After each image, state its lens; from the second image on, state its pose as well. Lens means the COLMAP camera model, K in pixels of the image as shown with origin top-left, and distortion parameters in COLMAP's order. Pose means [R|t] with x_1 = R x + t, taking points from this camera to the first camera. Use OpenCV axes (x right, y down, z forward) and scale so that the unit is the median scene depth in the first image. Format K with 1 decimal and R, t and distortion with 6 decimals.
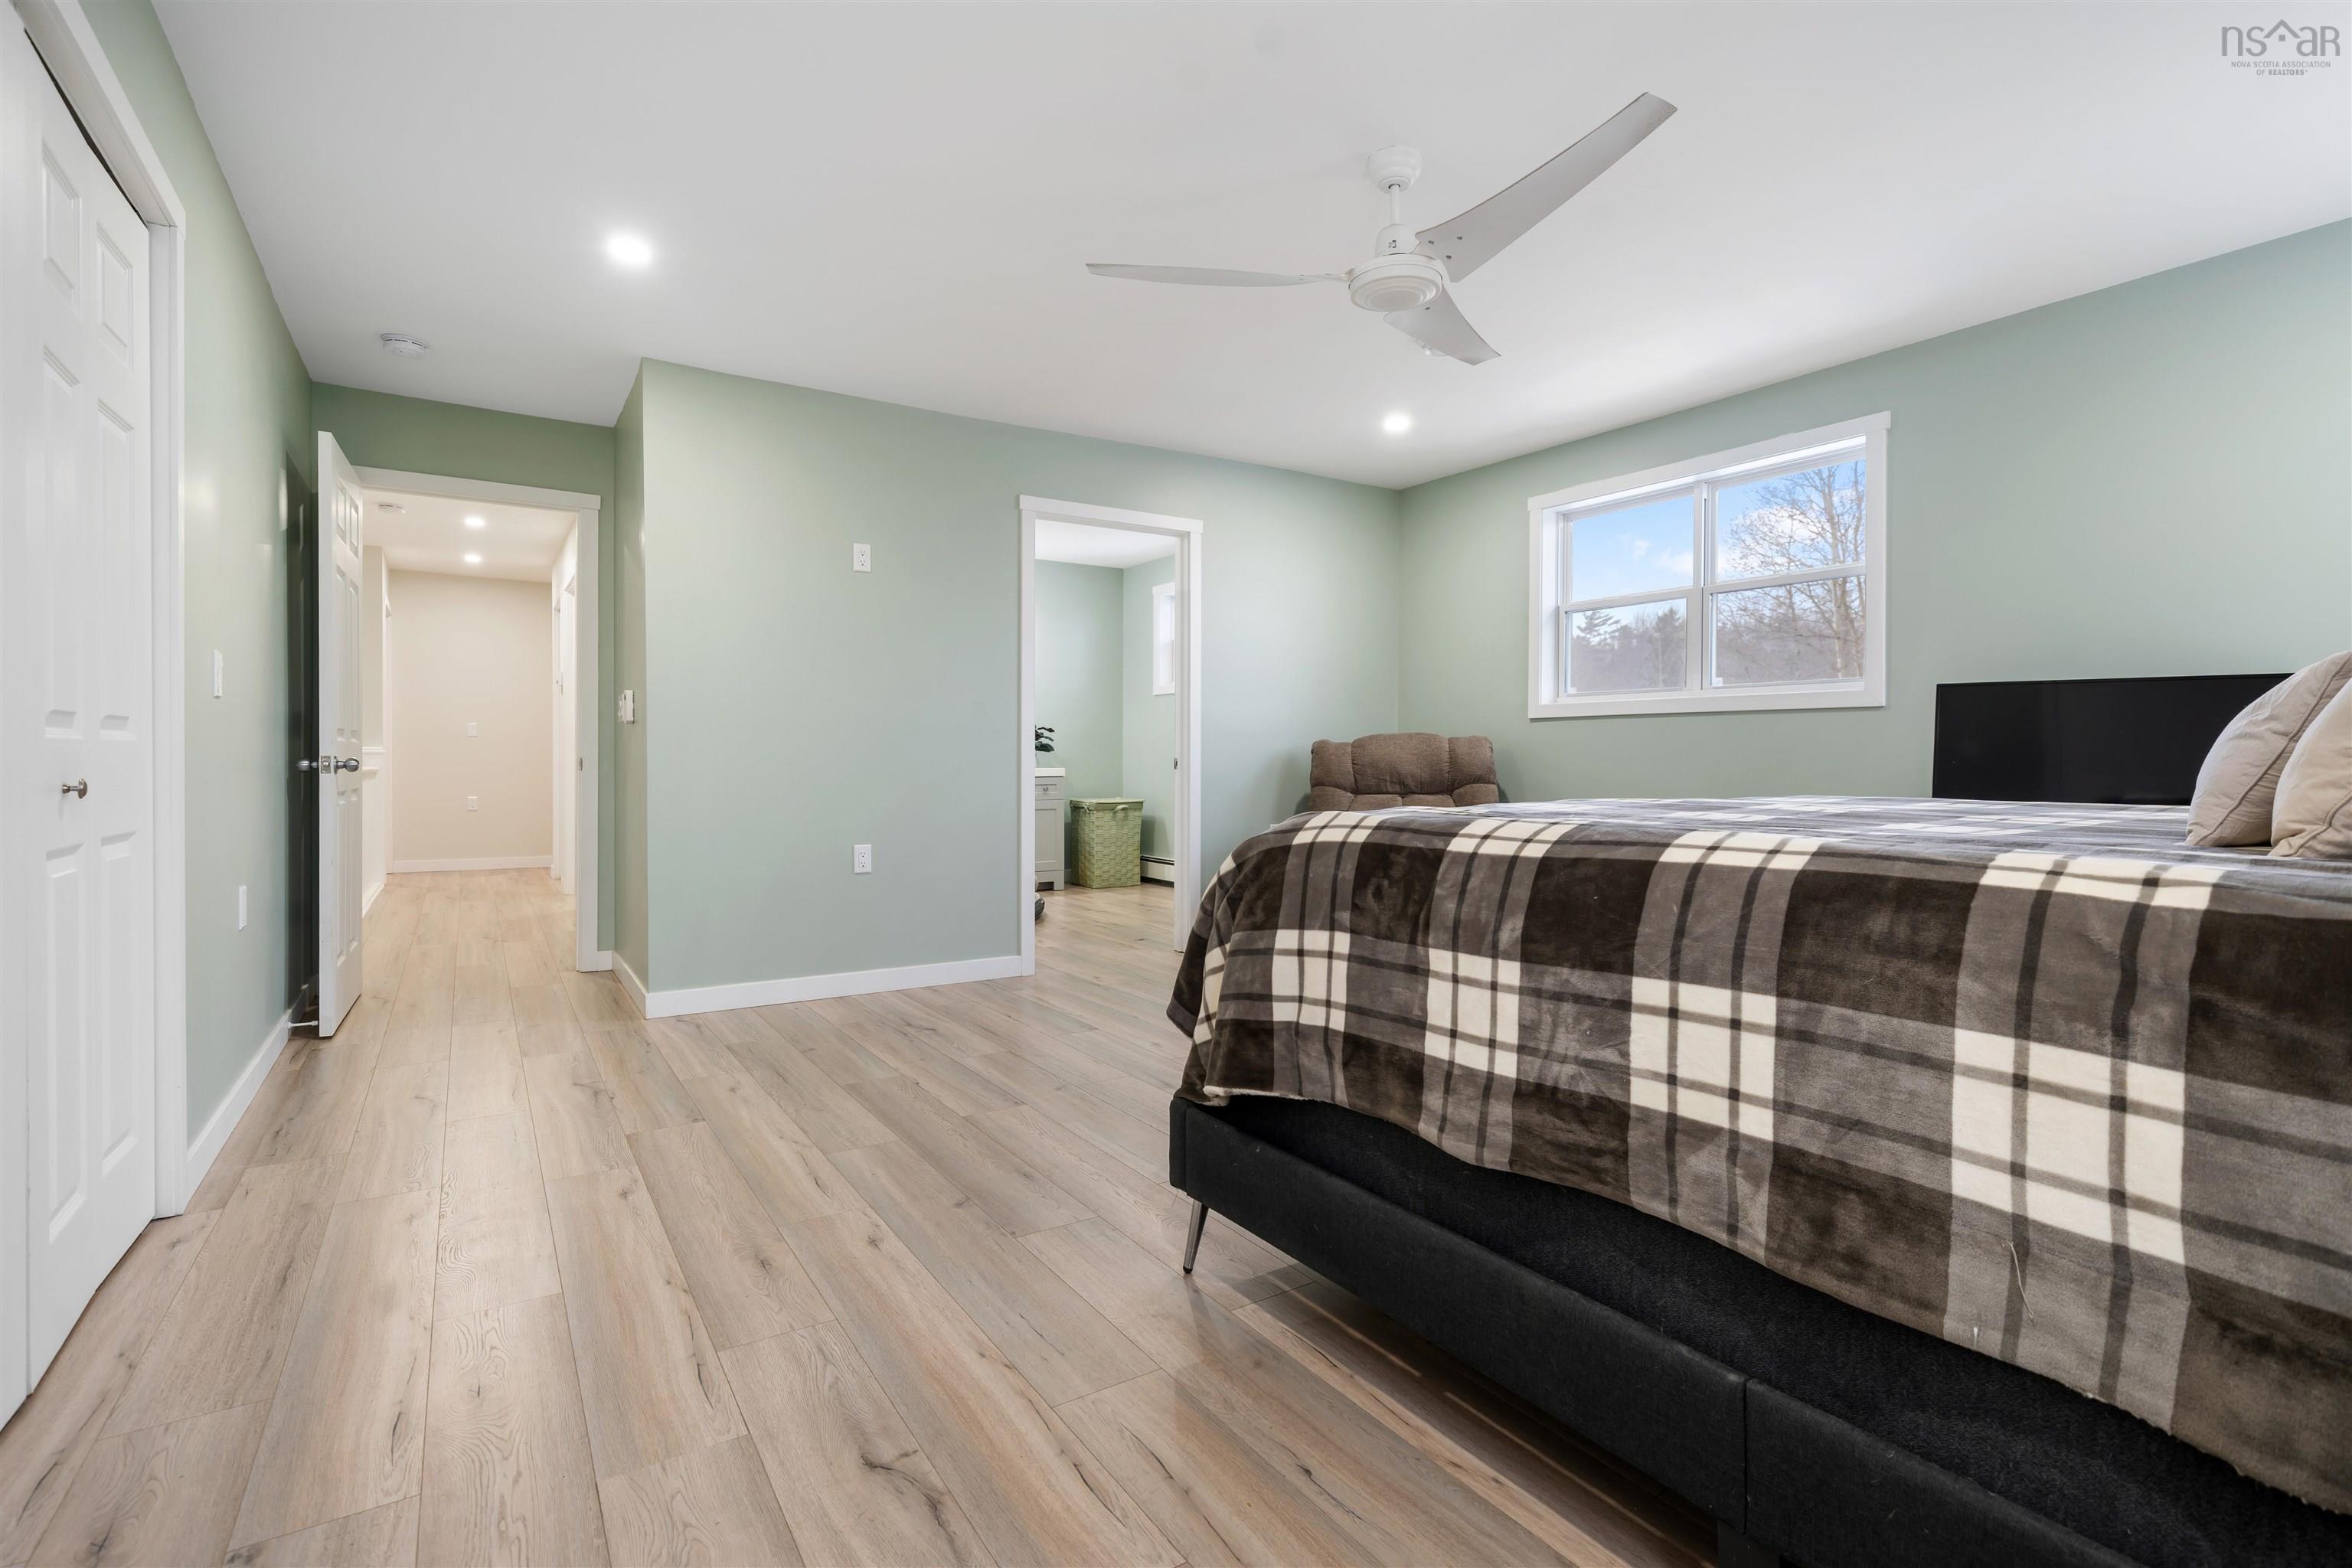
lens RADIAL K [[1094.8, 0, 1174.3], [0, 1094.8, 773.6], [0, 0, 1]] dist [0.000545, 0.000084]
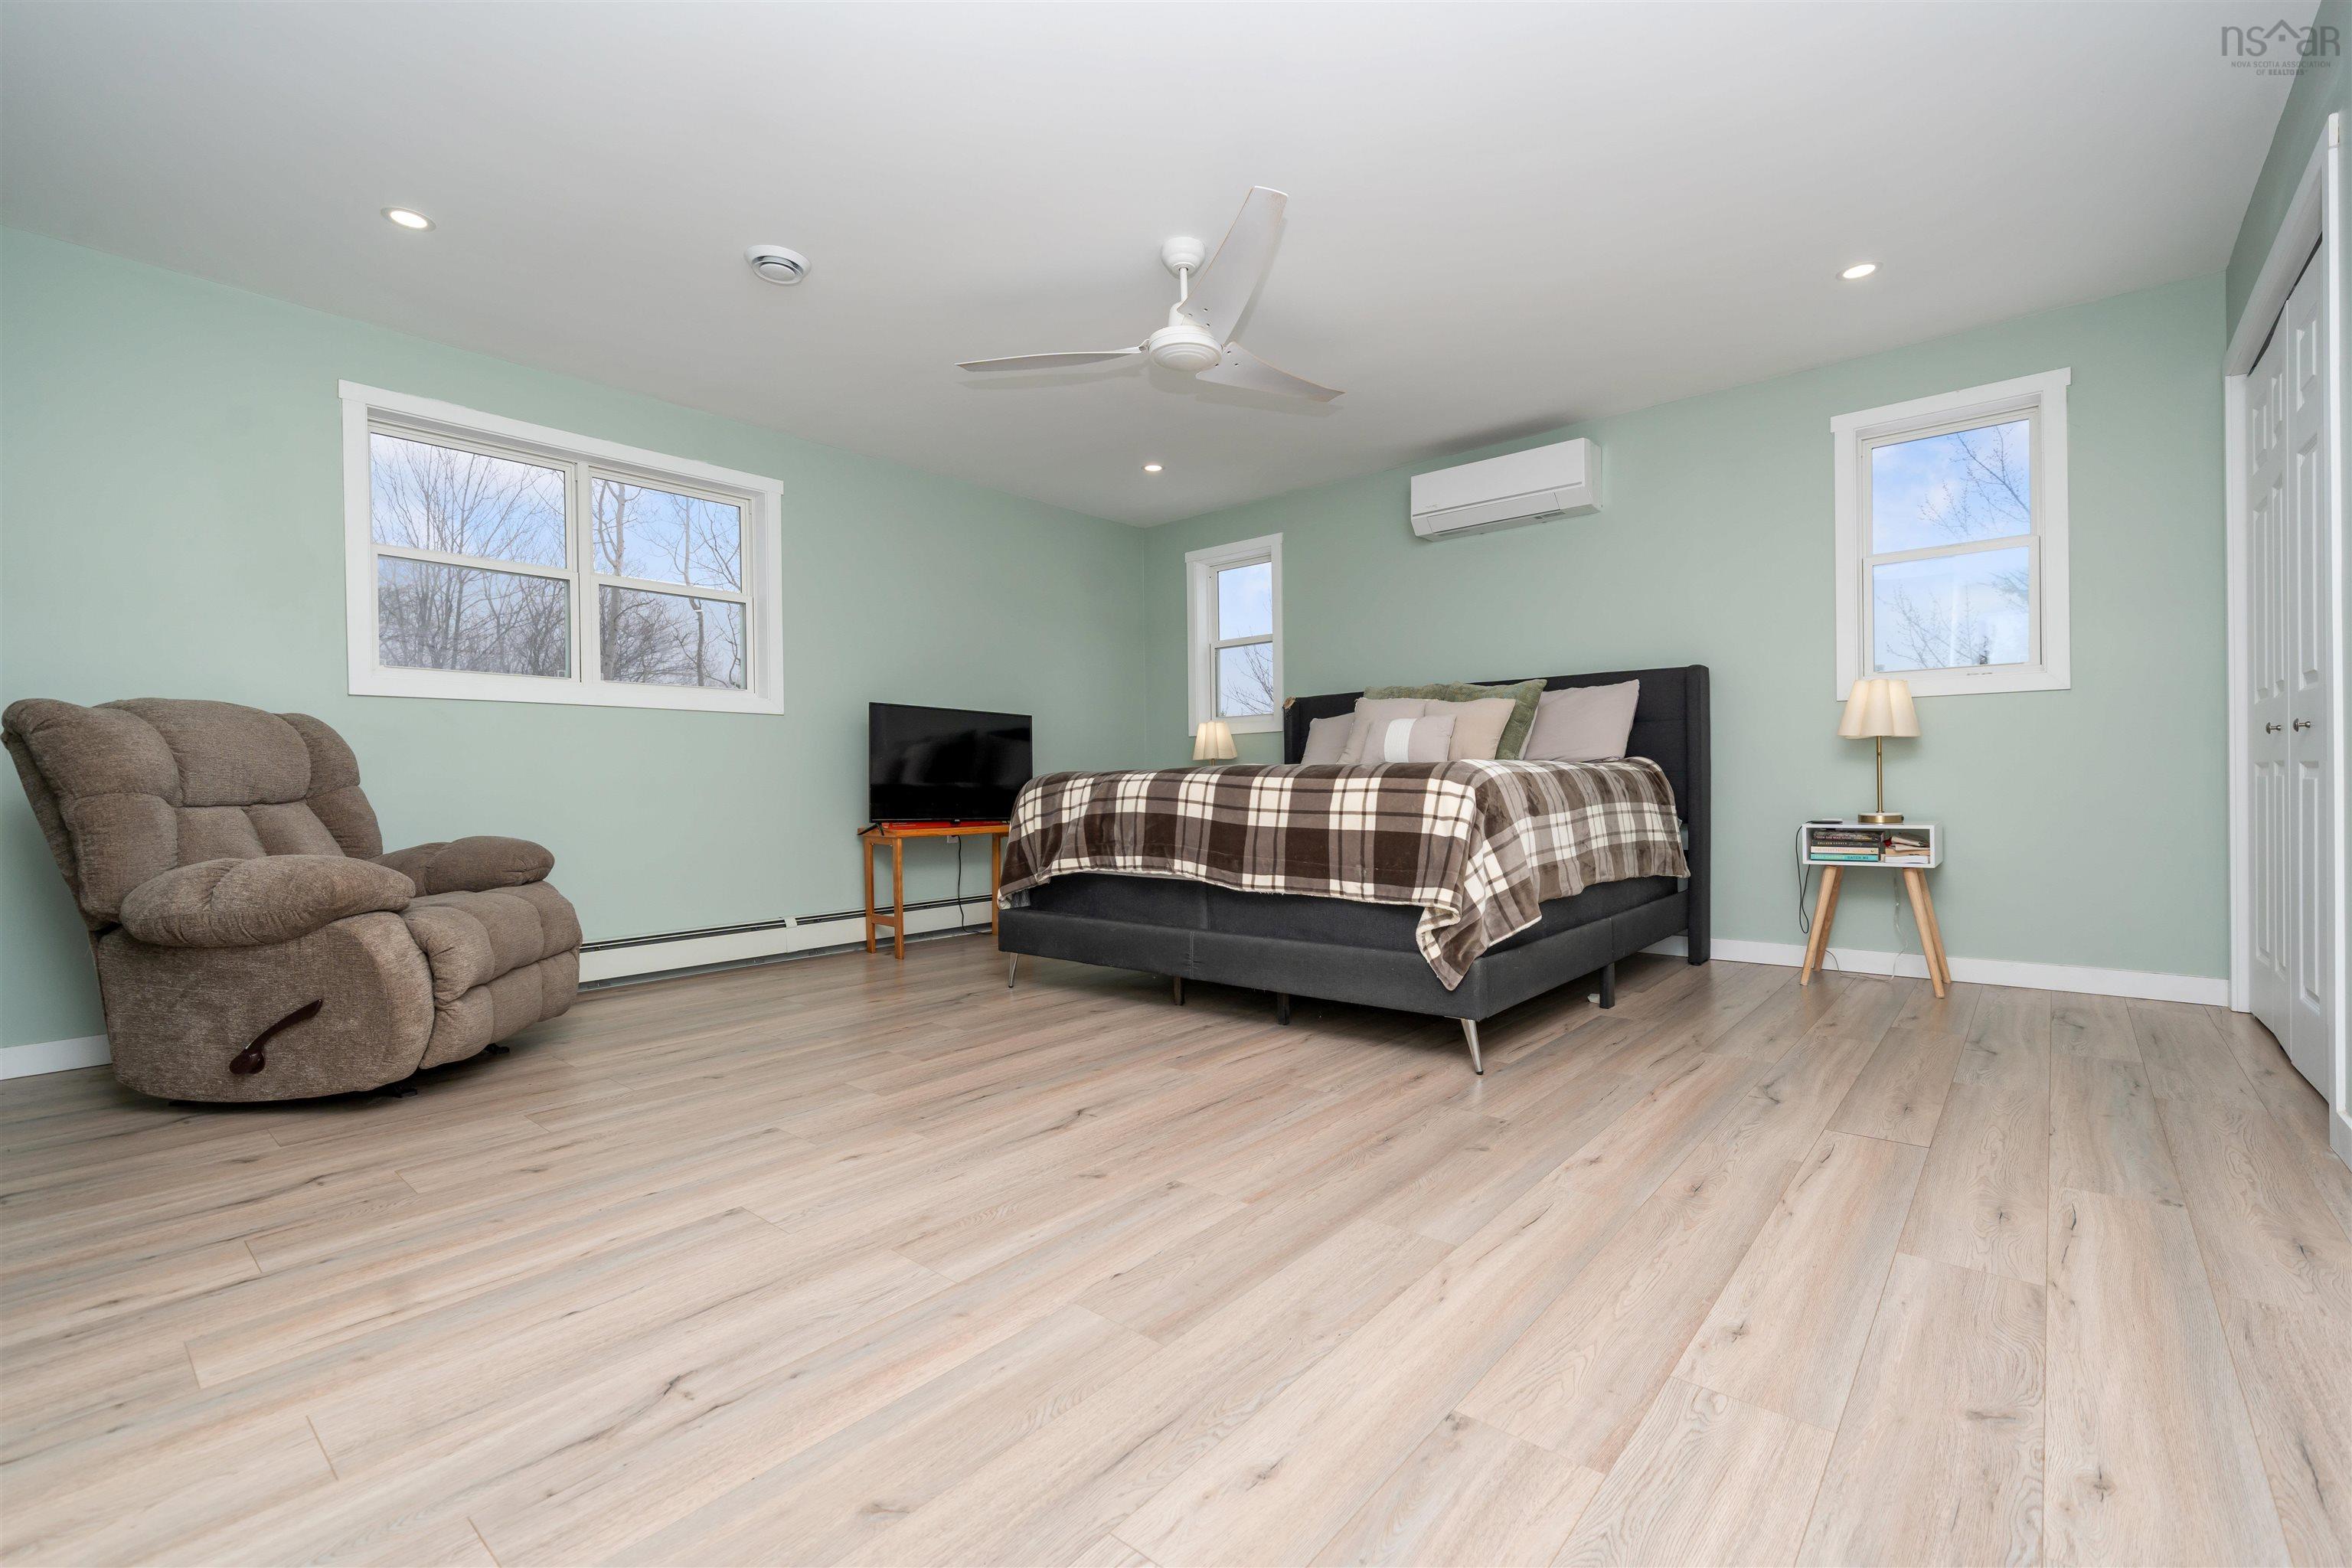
lens RADIAL K [[1014.1, 0, 1174.7], [0, 1014.1, 785.9], [0, 0, 1]] dist [-0.001166, -0.000128]
pose [[-0.280011, 0.002171, 0.959994, -0.954688], [0.030981, 0.999497, 0.006777, 0.037945], [-0.959497, 0.031639, -0.279937, 1.427357]]
